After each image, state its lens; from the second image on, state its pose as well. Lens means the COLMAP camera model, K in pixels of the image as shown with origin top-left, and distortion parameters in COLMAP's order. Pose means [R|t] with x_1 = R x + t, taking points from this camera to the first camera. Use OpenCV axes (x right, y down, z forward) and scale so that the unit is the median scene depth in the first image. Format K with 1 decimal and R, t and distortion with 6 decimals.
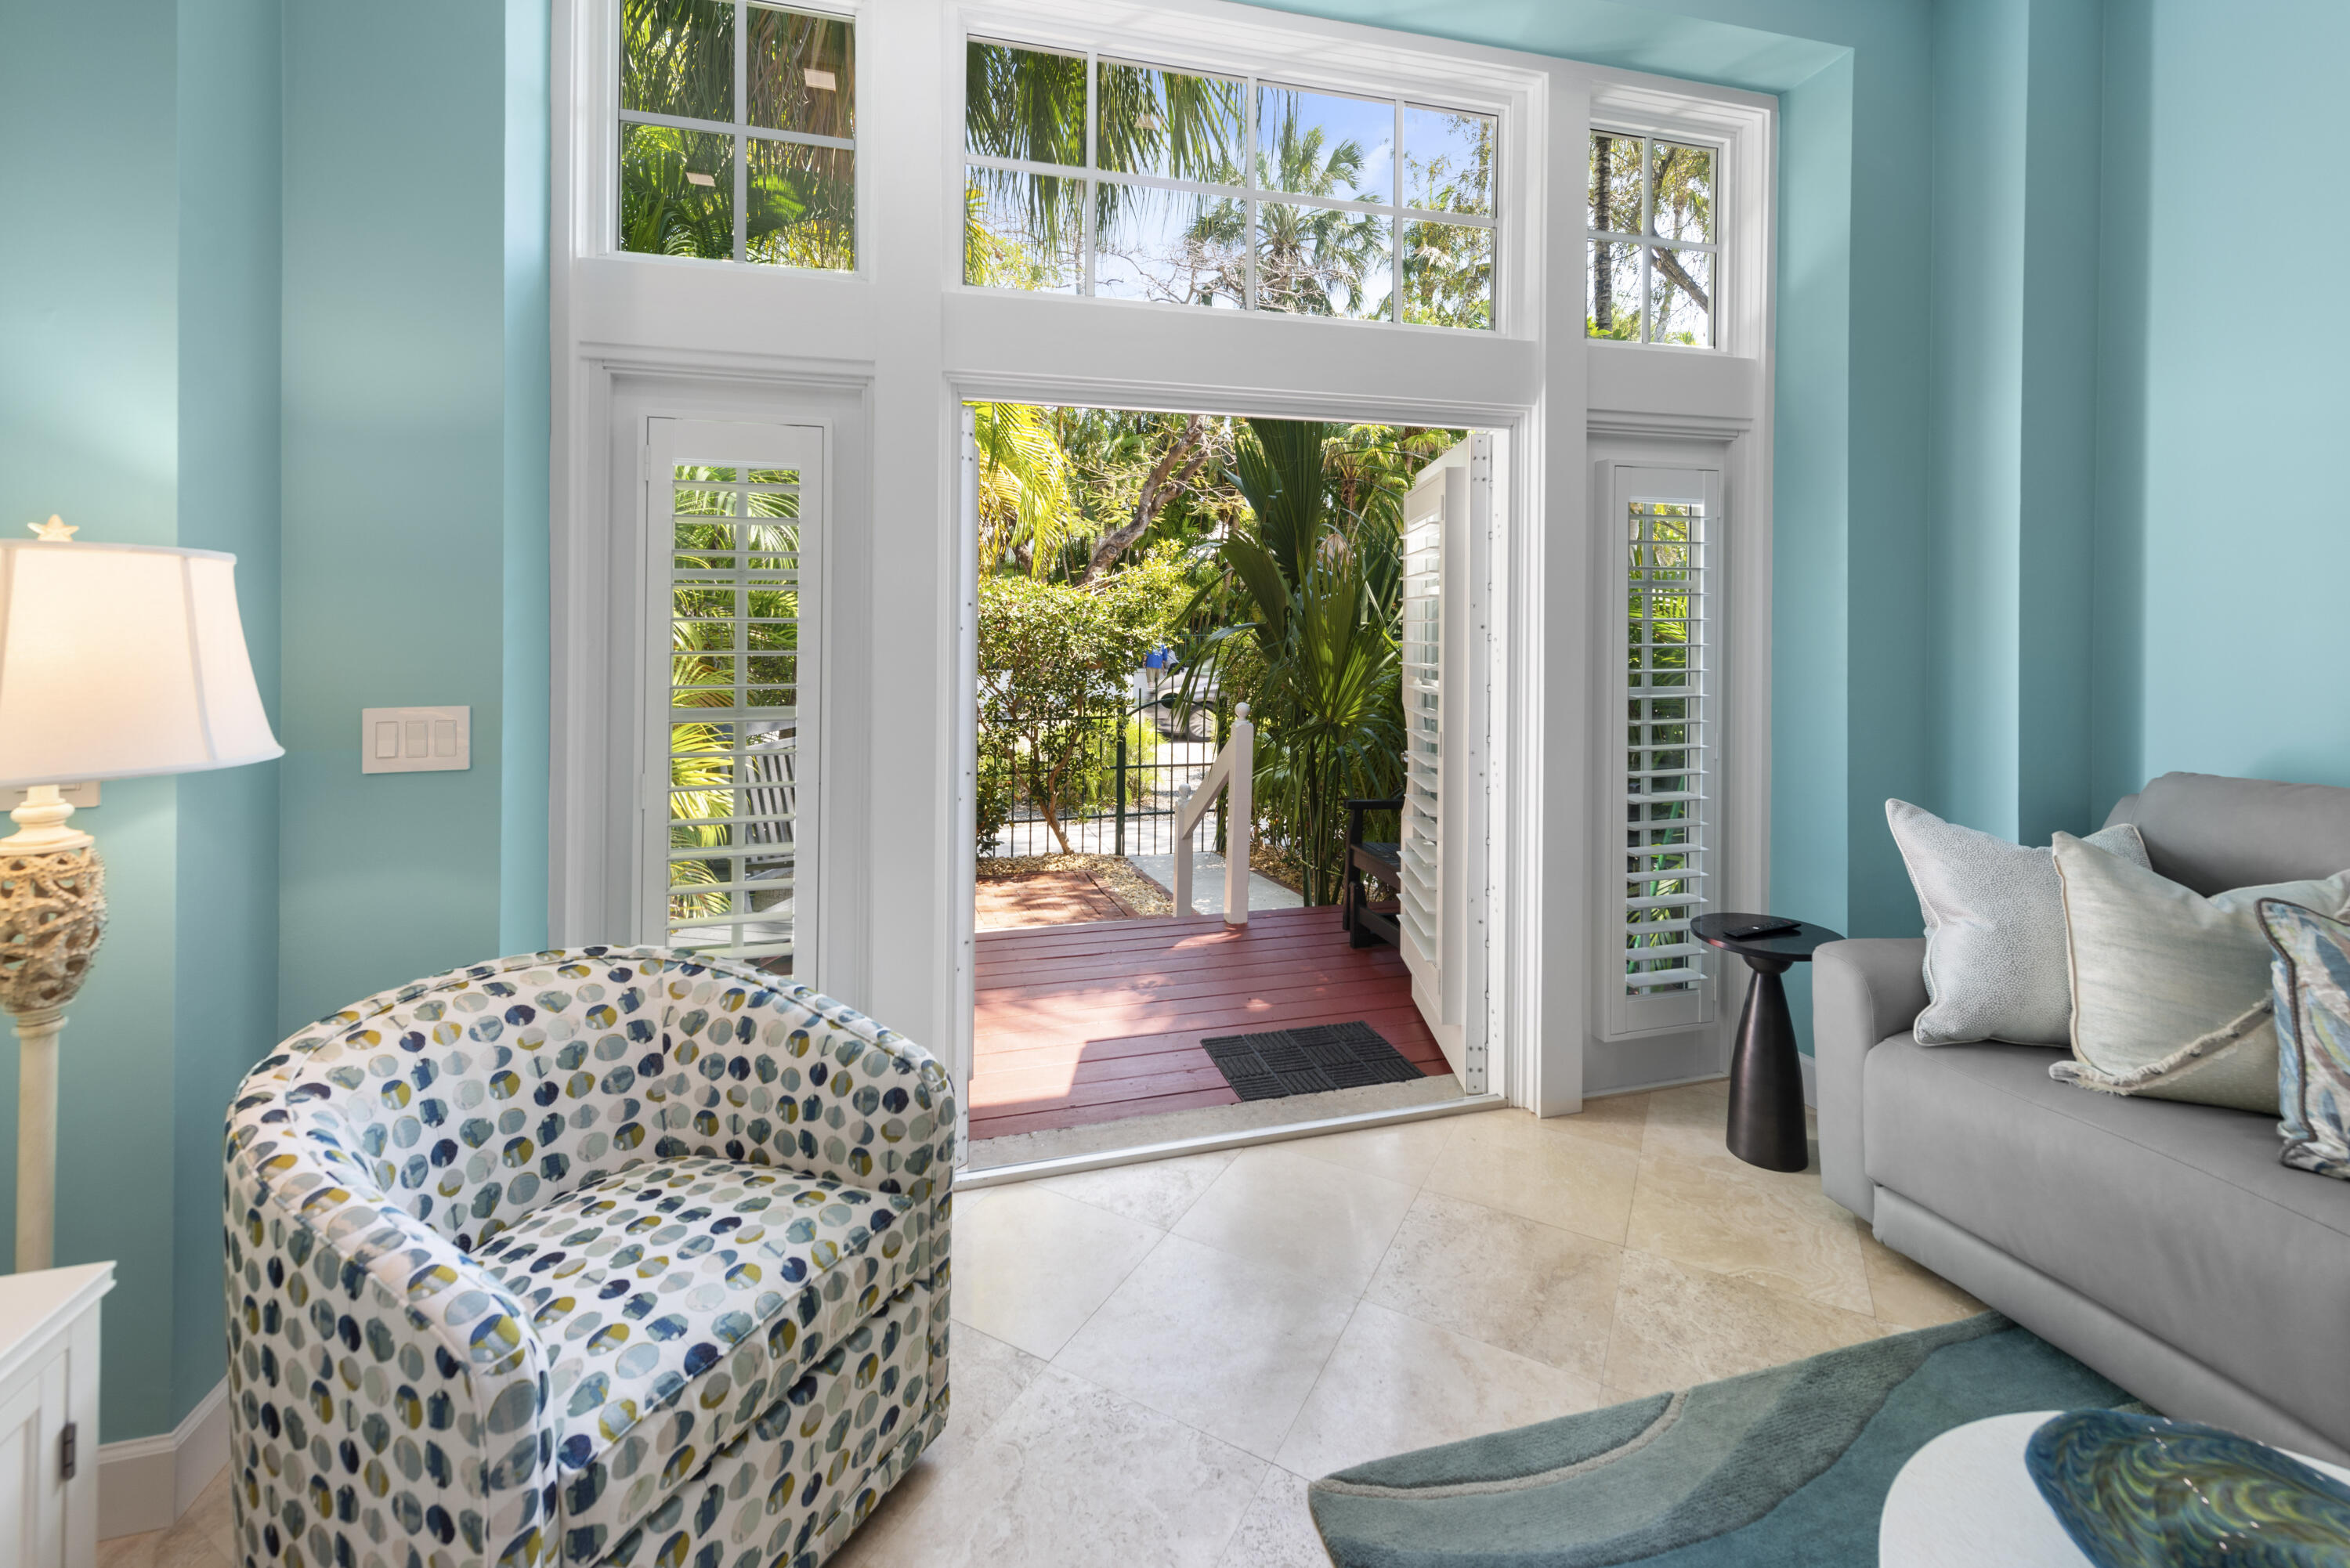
lens RADIAL K [[931.6, 0, 1175.3], [0, 931.6, 630.2], [0, 0, 1]] dist [0.012037, -0.004196]
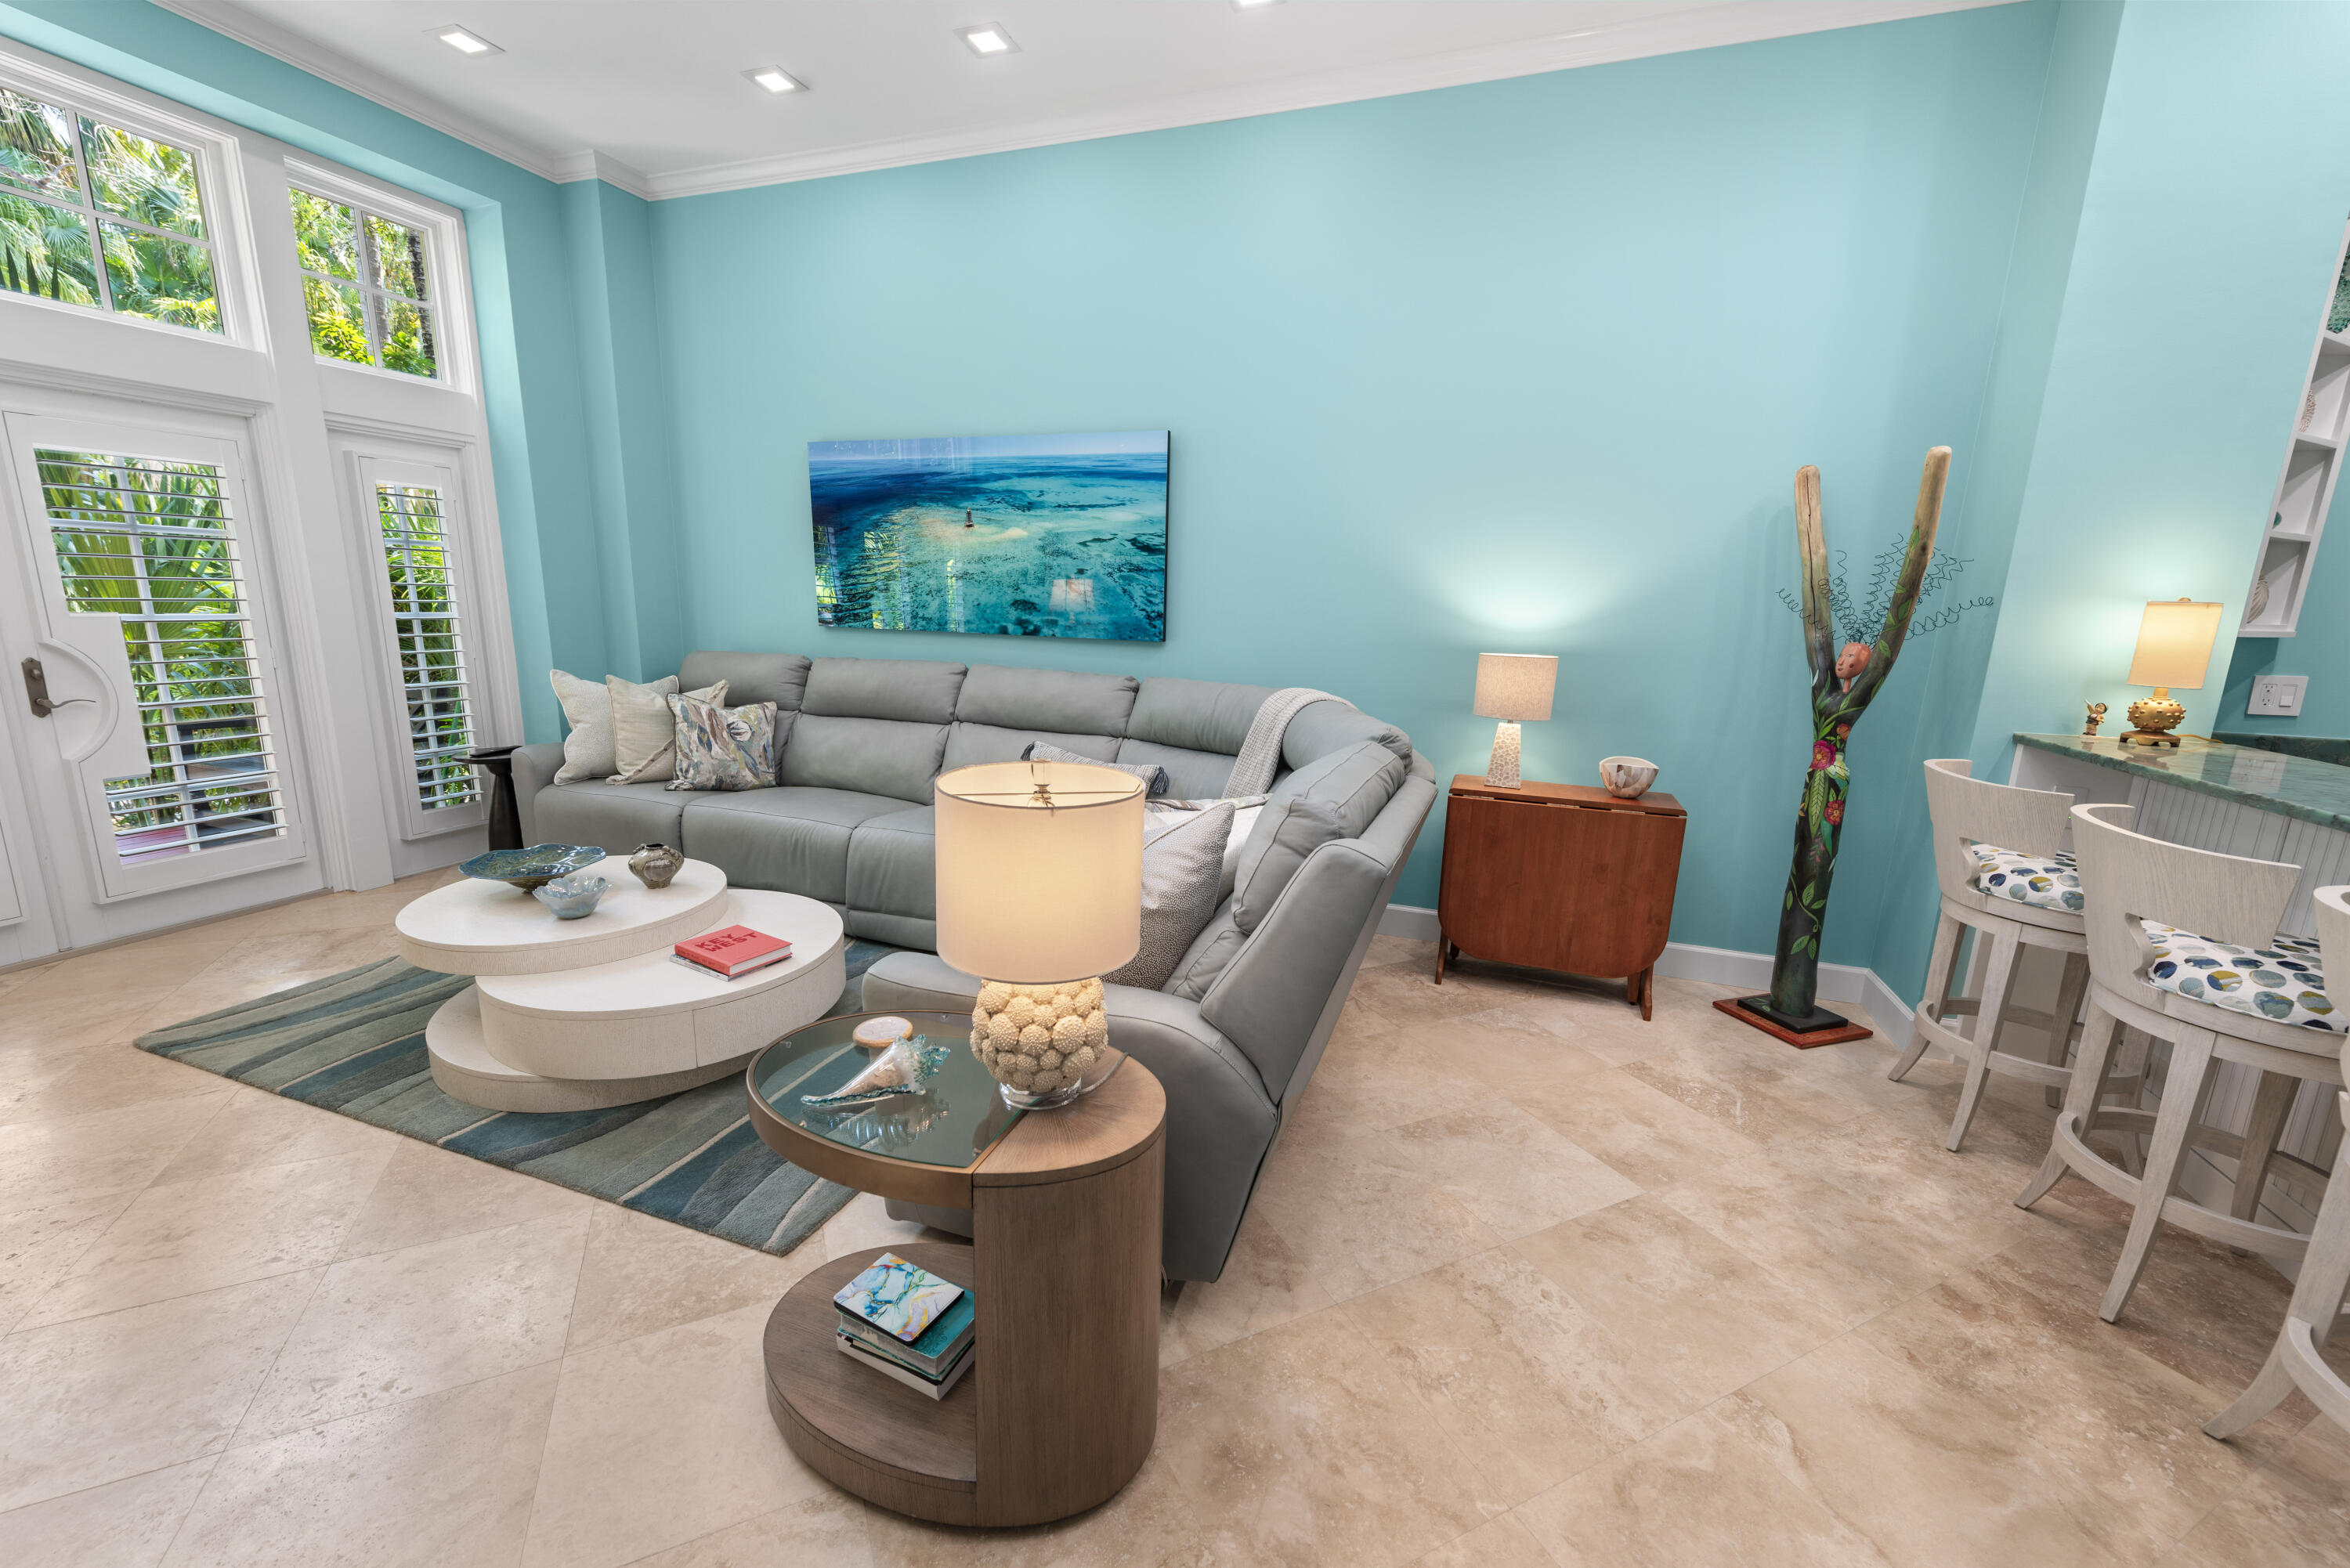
lens RADIAL K [[931.6, 0, 1162.9], [0, 931.6, 798.7], [0, 0, 1]] dist [0.012037, -0.004196]
pose [[0.580469, -0.153587, 0.799667, -0.082670], [-0.024344, 0.978339, 0.205575, 0.026325], [-0.813919, -0.138797, 0.564156, -1.459087]]
